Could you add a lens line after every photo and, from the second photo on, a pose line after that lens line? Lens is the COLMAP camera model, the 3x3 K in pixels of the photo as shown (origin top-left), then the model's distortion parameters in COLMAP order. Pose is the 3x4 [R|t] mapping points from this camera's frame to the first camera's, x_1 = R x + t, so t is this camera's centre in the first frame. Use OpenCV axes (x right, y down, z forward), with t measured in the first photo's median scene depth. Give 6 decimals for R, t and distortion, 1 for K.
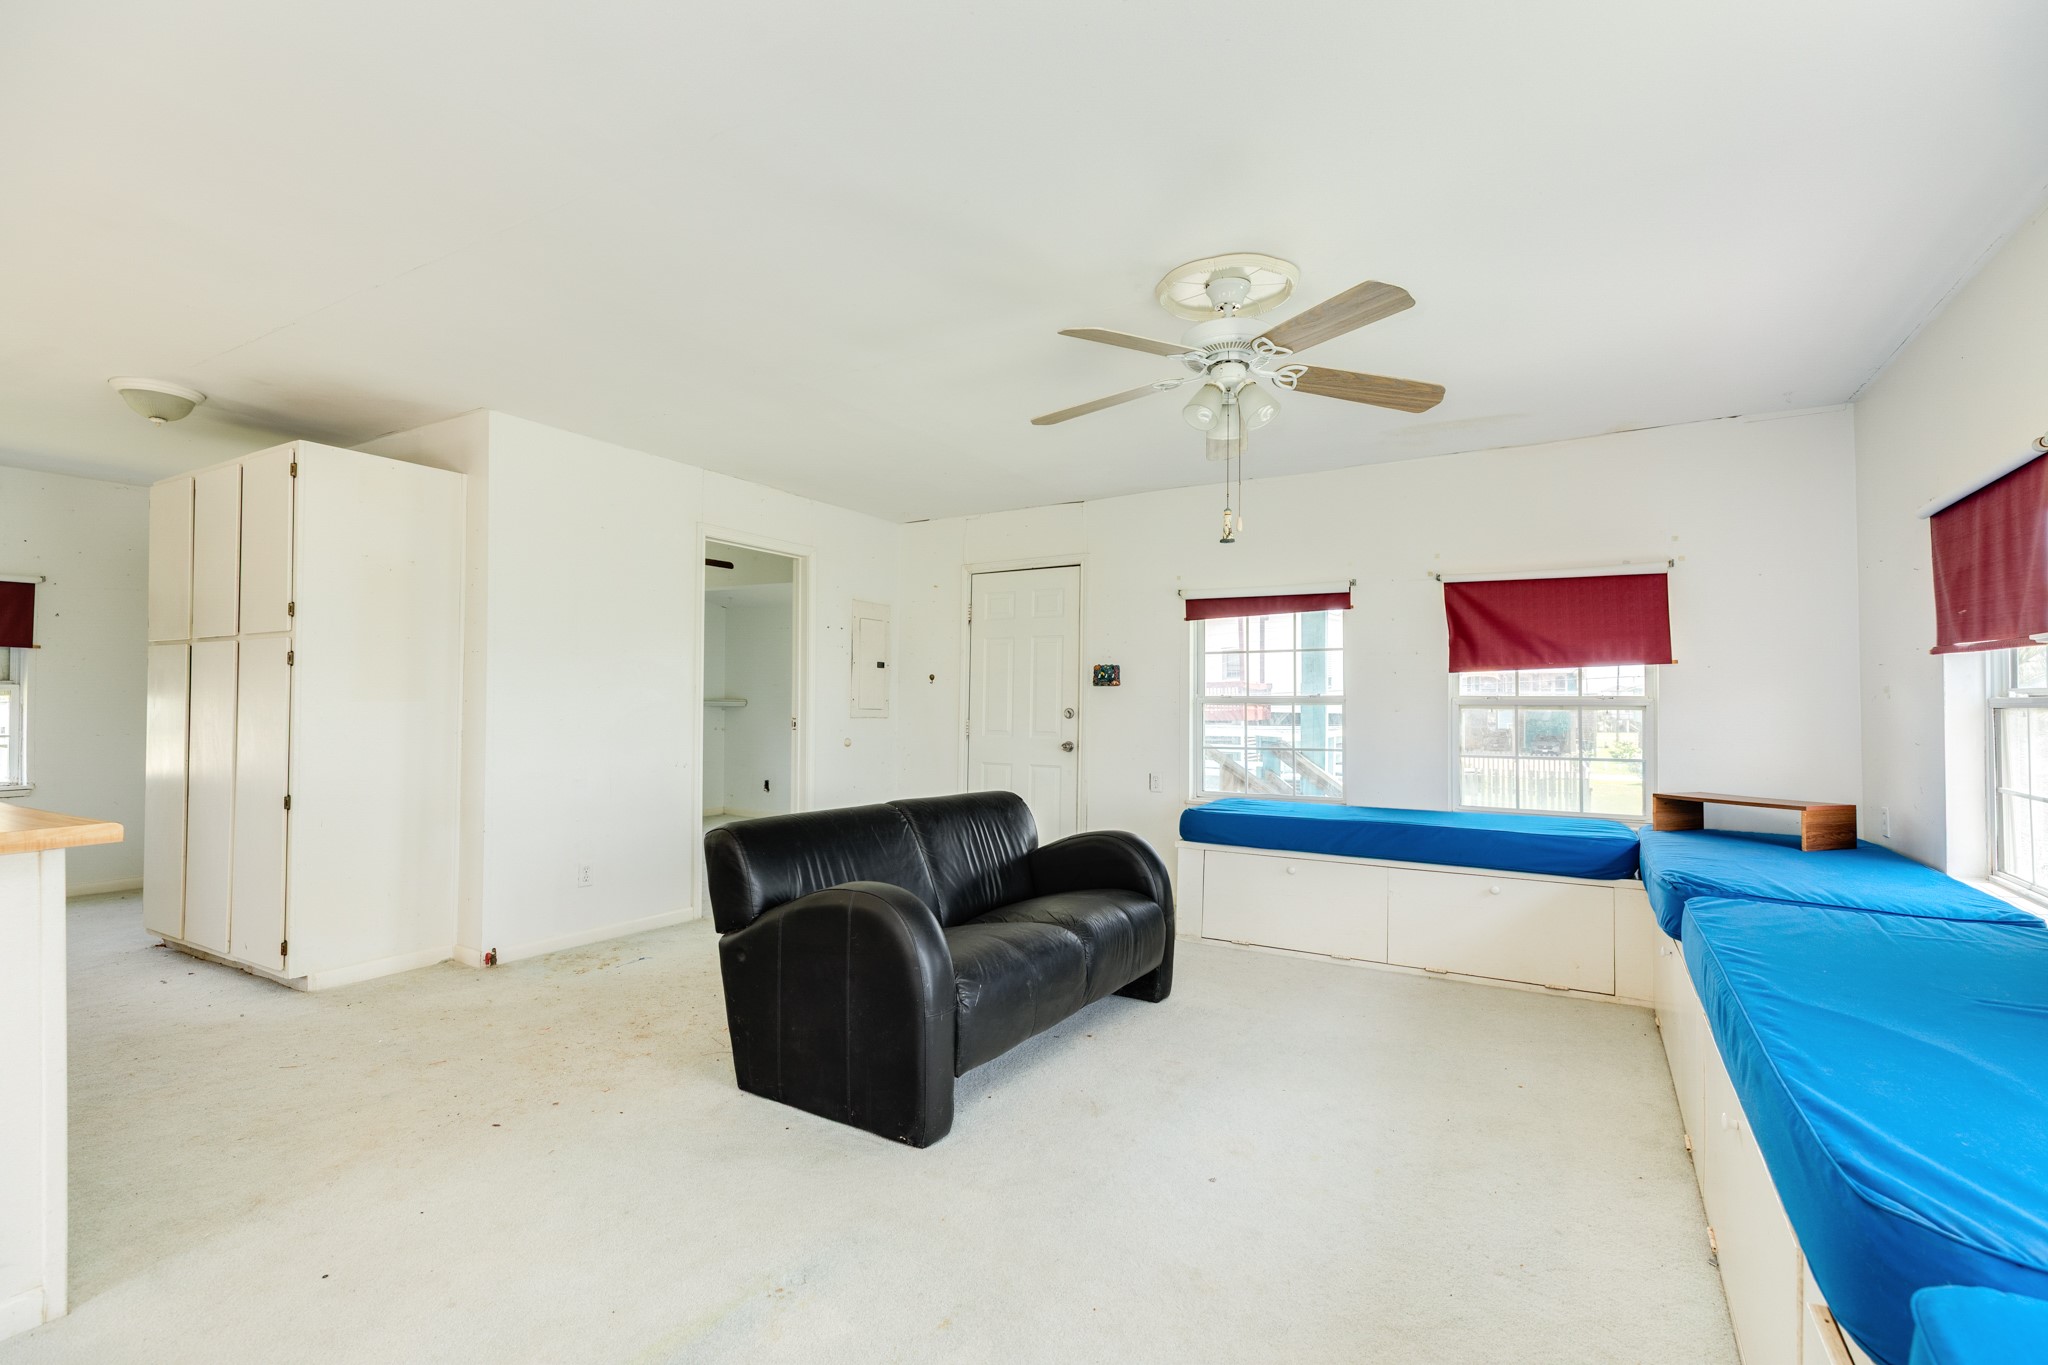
lens RADIAL K [[915.0, 0, 1020.8], [0, 915.0, 687.0], [0, 0, 1]] dist [0.002853, -0.000020]
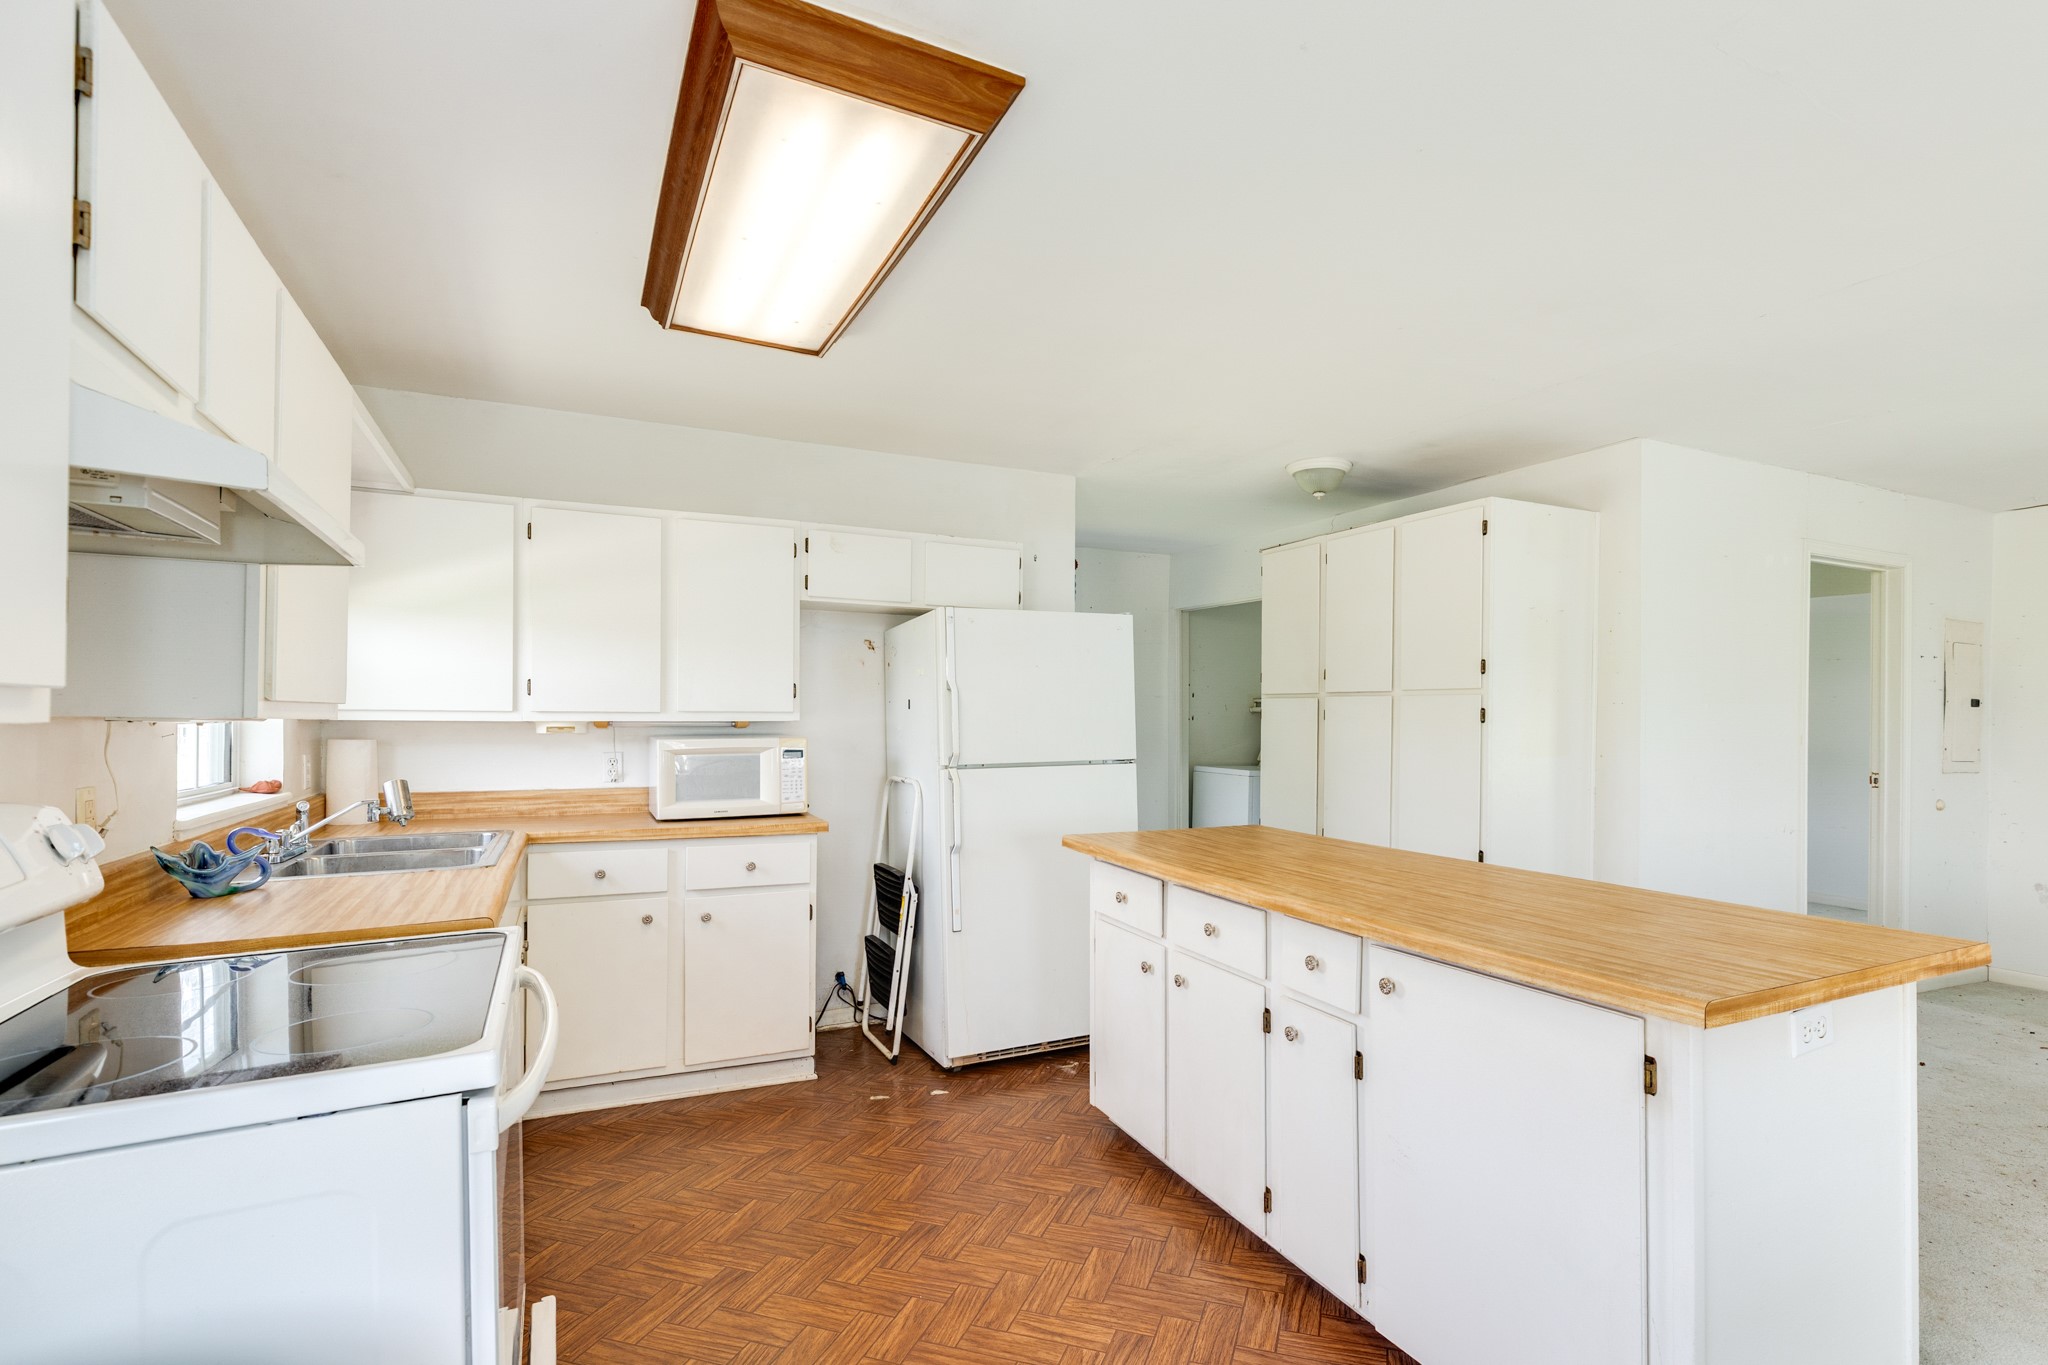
lens RADIAL K [[984.1, 0, 1069.4], [0, 984.1, 721.1], [0, 0, 1]] dist [0.002248, 0.000197]
pose [[0.842574, 0.003814, -0.538567, -0.531475], [0.005257, 0.999869, 0.015306, -0.039189], [0.538555, -0.015727, 0.842444, -0.135515]]
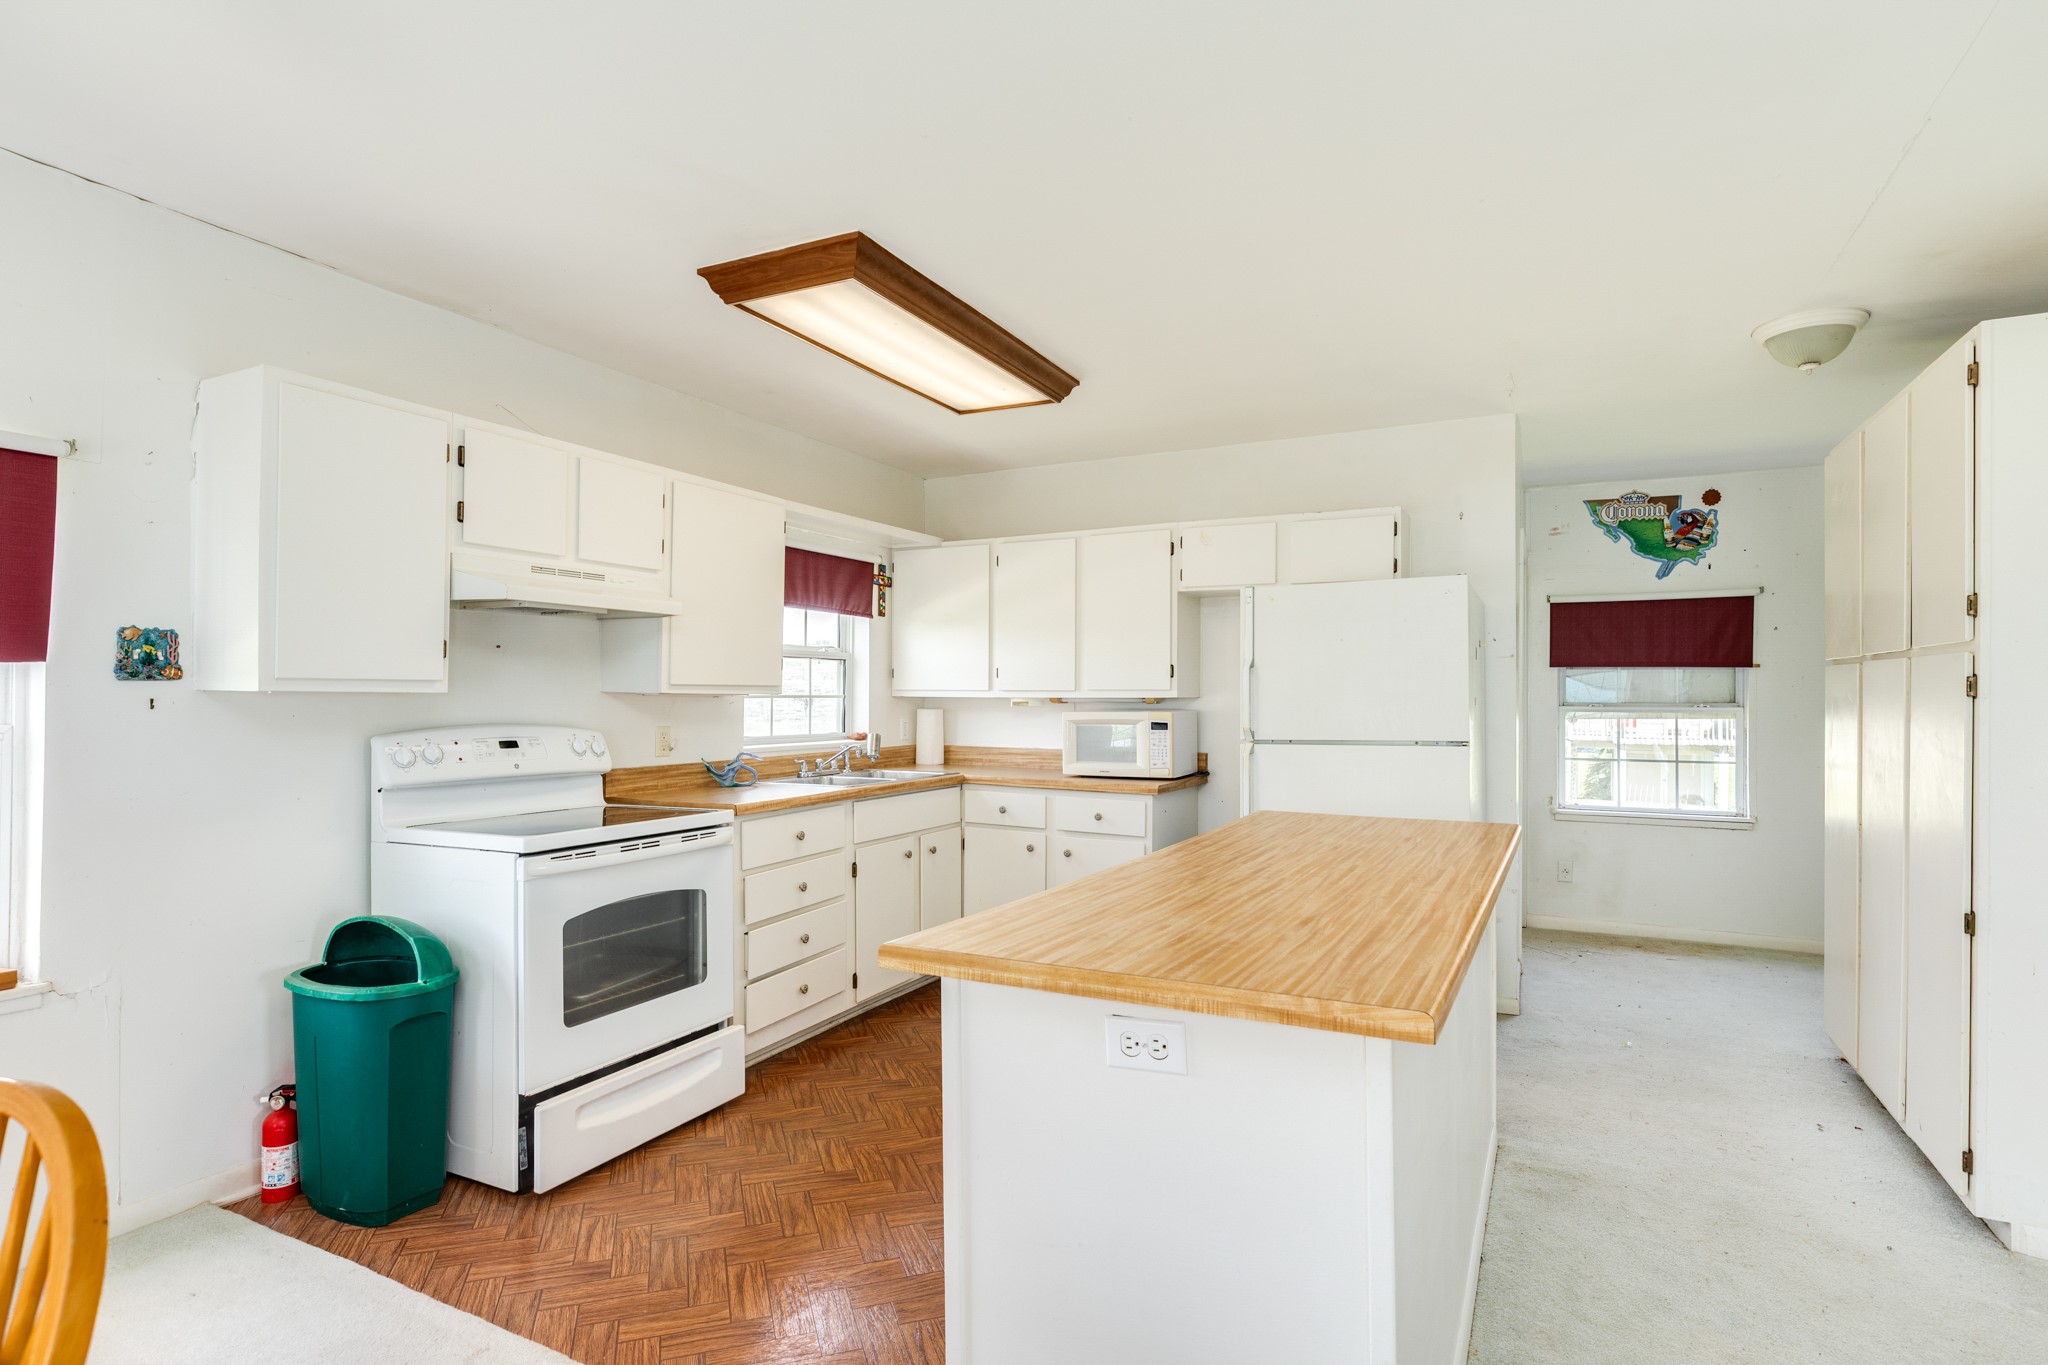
lens RADIAL K [[1032.1, 0, 1024.9], [0, 1032.1, 691.9], [0, 0, 1]] dist [-0.002309, -0.000064]
pose [[0.056417, -0.005480, -0.998392, -0.135224], [0.012218, 0.999914, -0.004798, -0.028649], [0.998333, -0.011928, 0.056479, 0.299290]]
